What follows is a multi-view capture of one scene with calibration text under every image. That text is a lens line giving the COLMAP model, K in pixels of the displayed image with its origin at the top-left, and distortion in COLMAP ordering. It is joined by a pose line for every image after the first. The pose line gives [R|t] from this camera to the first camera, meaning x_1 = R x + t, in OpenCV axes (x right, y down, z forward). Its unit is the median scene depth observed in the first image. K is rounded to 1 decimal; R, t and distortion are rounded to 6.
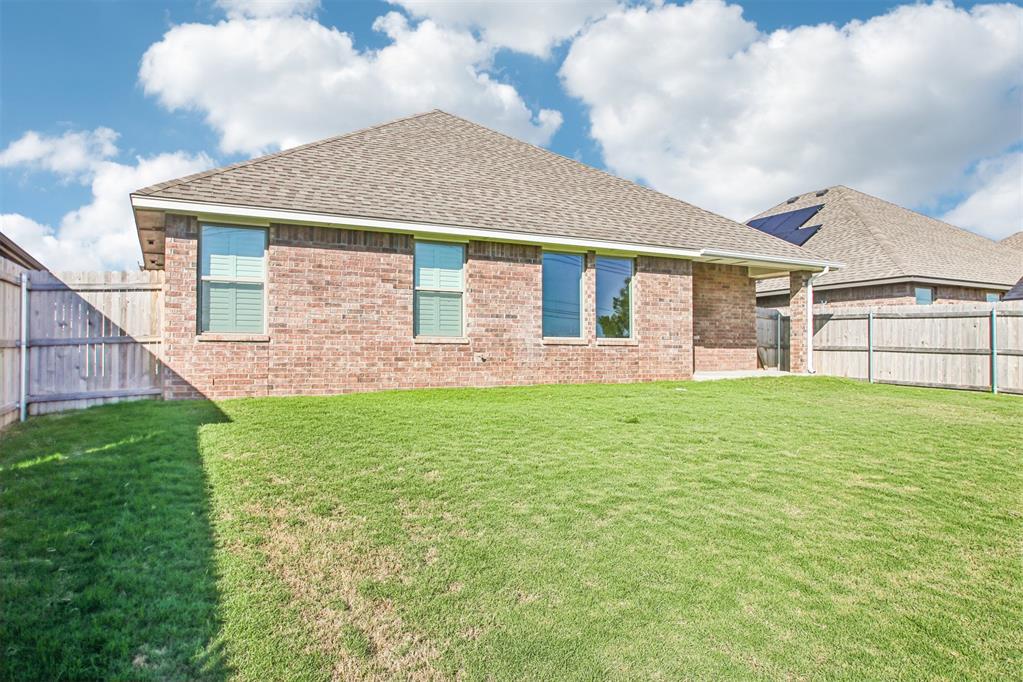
lens RADIAL K [[670.0, 0, 512.4], [0, 670.0, 345.8], [0, 0, 1]] dist [-0.035475, 0.002352]
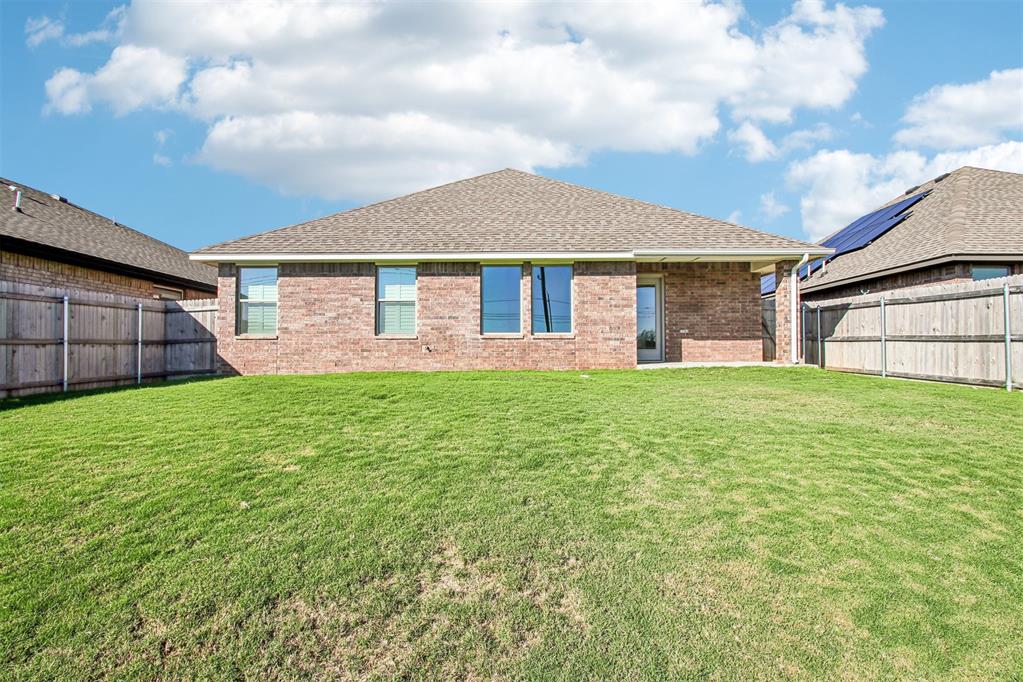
lens RADIAL K [[478.8, 0, 509.3], [0, 478.8, 346.9], [0, 0, 1]] dist [0.010023, -0.014890]
pose [[0.879608, -0.010657, -0.475579, 0.484939], [0.010774, 0.999939, -0.002480, 0.015312], [0.475577, -0.002942, 0.879669, 0.204238]]
